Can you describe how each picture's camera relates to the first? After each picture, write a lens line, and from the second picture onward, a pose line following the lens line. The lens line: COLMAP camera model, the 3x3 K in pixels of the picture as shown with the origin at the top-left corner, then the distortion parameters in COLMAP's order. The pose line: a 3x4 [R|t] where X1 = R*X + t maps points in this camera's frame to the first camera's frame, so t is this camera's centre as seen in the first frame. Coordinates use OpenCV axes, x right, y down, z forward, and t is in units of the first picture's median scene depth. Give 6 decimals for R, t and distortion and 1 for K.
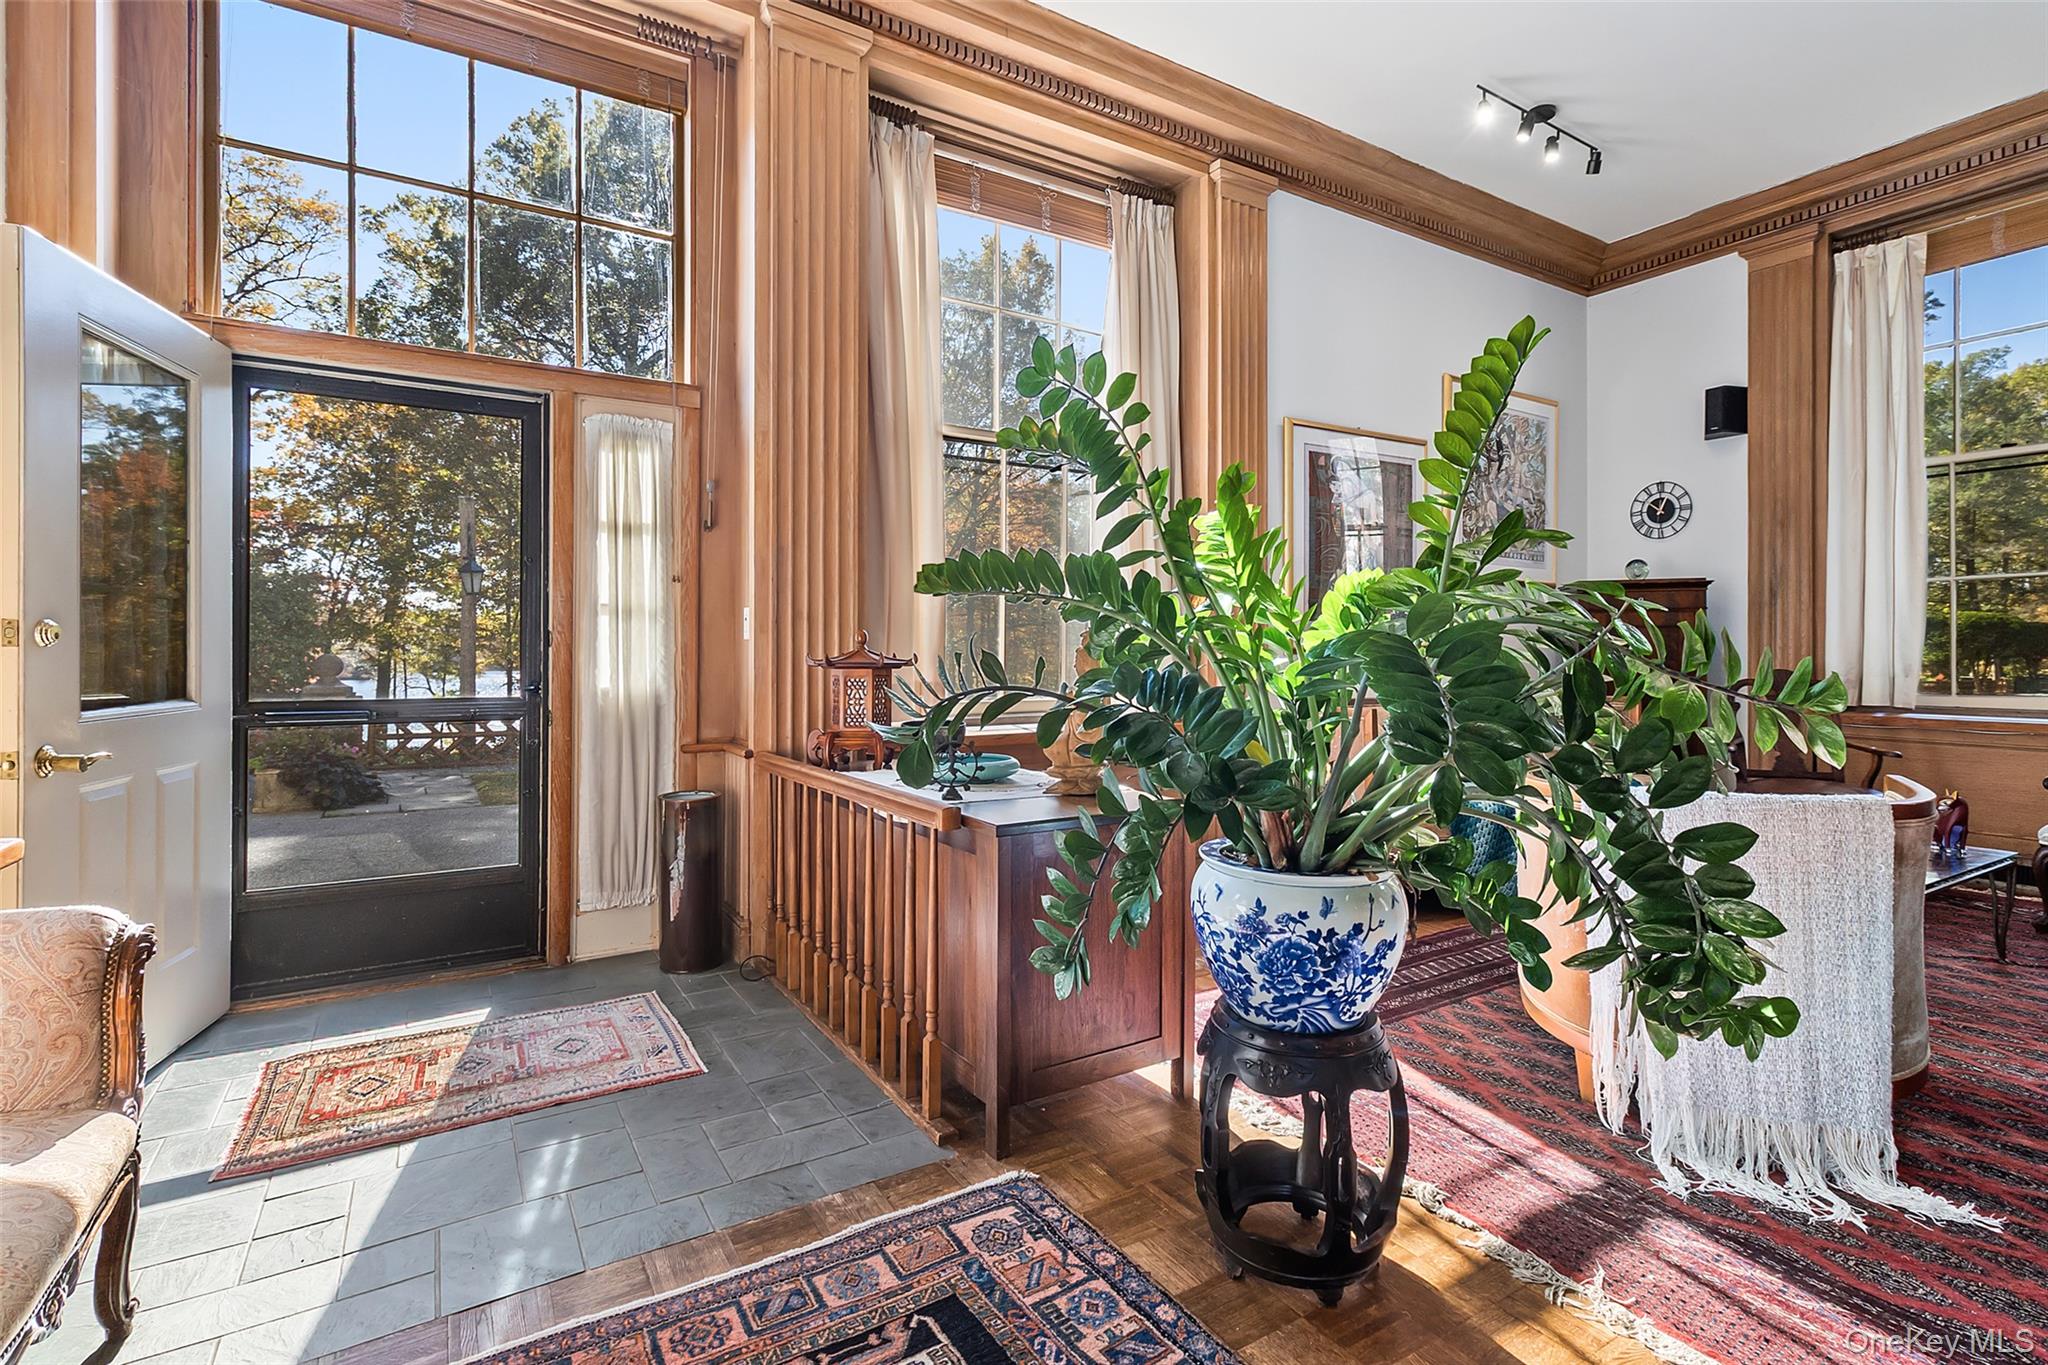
lens RADIAL K [[963.9, 0, 1039.1], [0, 963.9, 652.9], [0, 0, 1]] dist [0.005025, 0.000028]
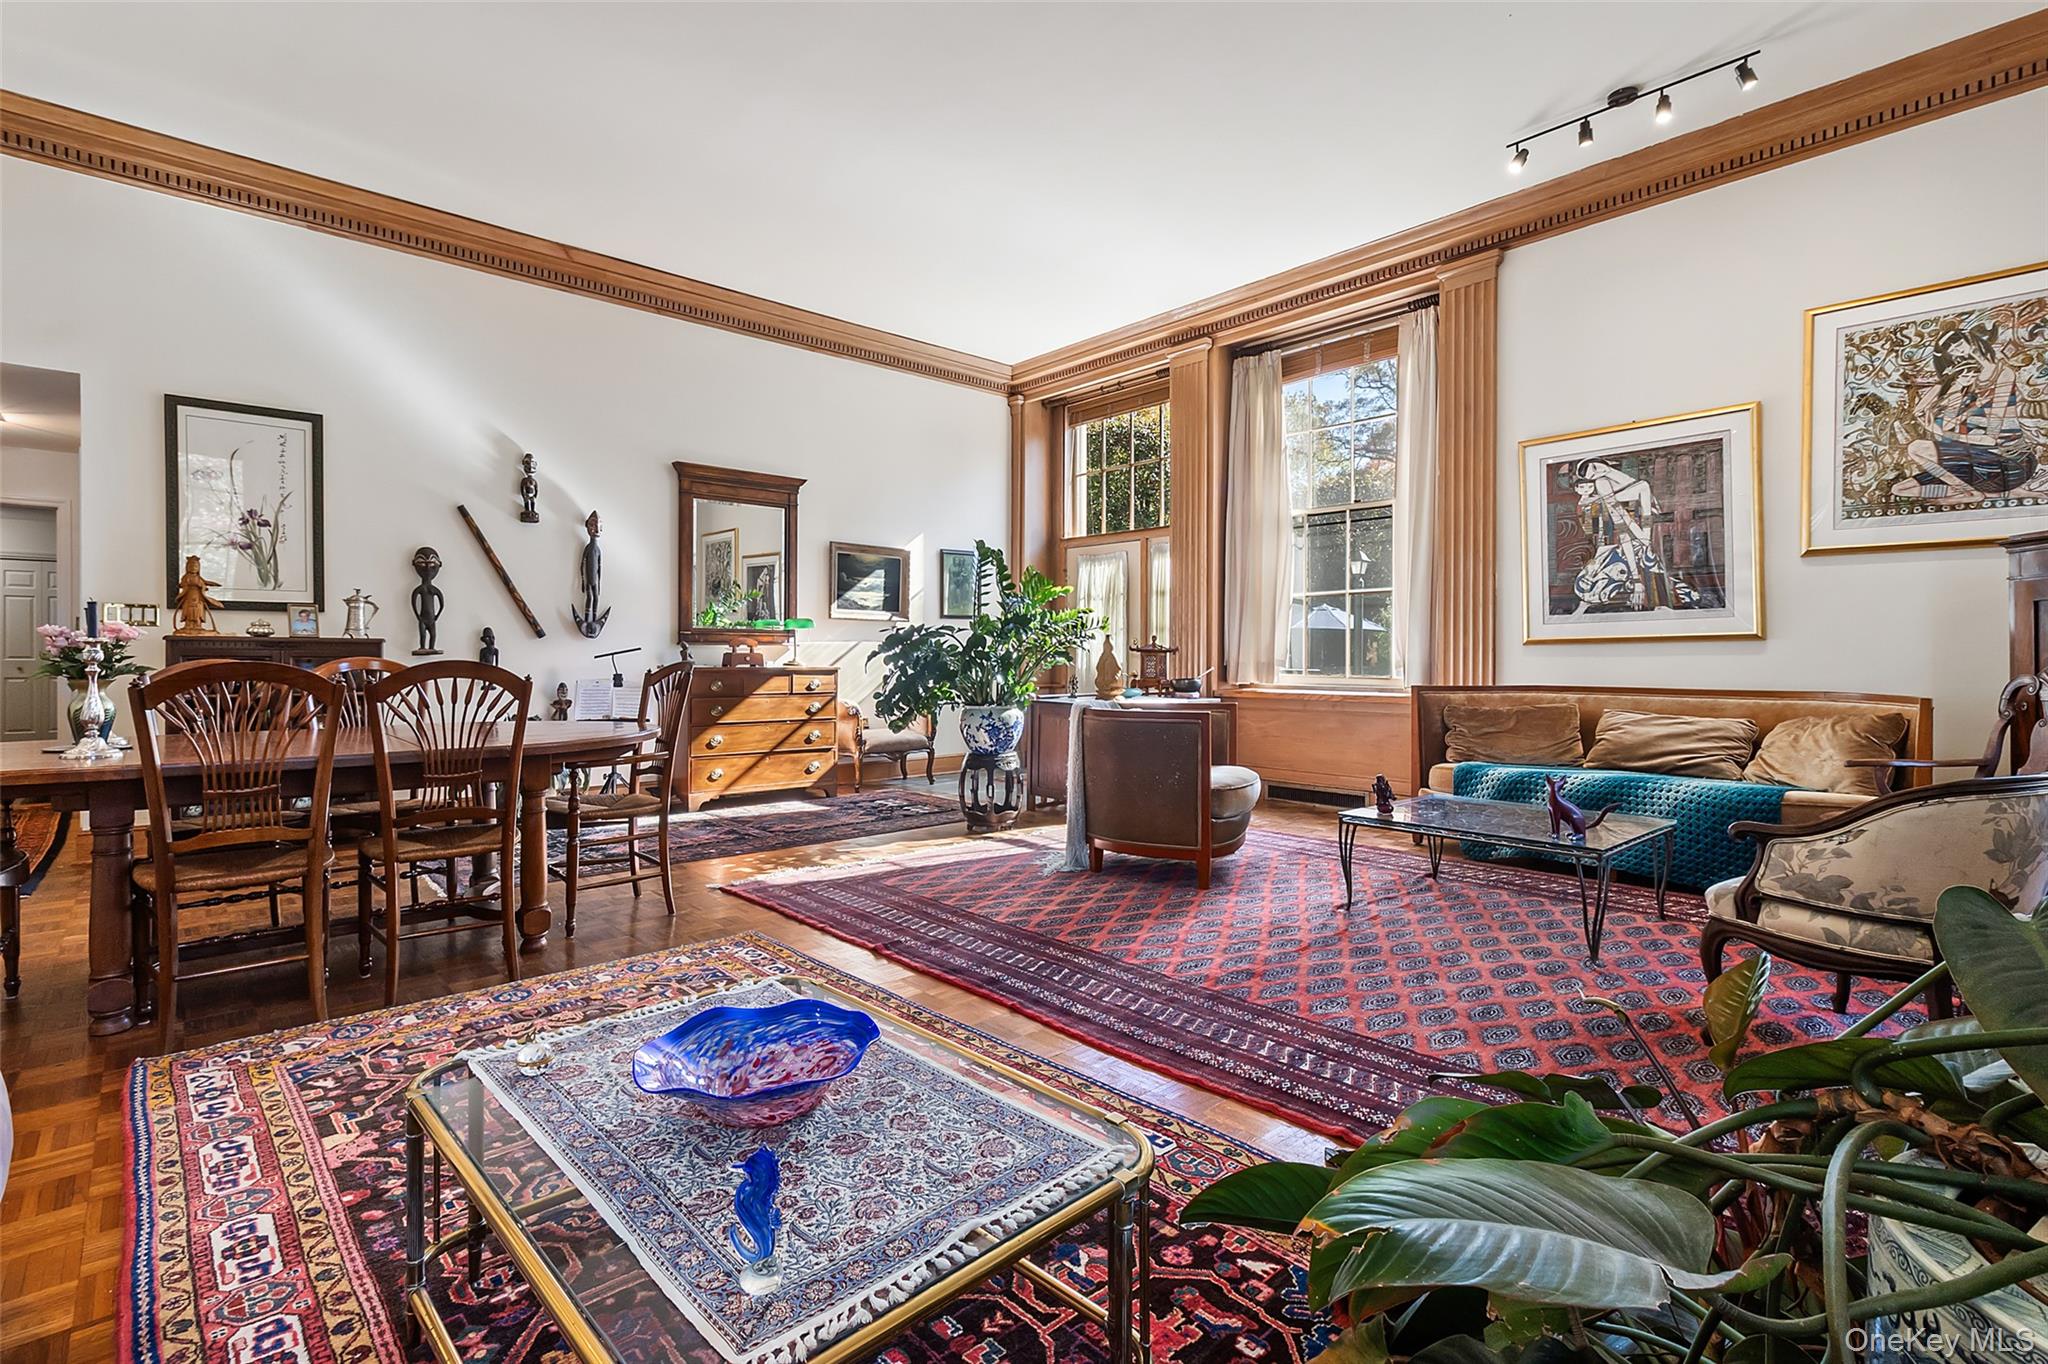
lens RADIAL K [[952.2, 0, 1036.3], [0, 952.2, 667.2], [0, 0, 1]] dist [0.000106, -0.000386]
pose [[0.184161, 0.012336, -0.982819, 1.511977], [-0.001403, 0.999924, 0.012288, 0.017565], [0.982895, -0.000884, 0.184165, 0.248734]]
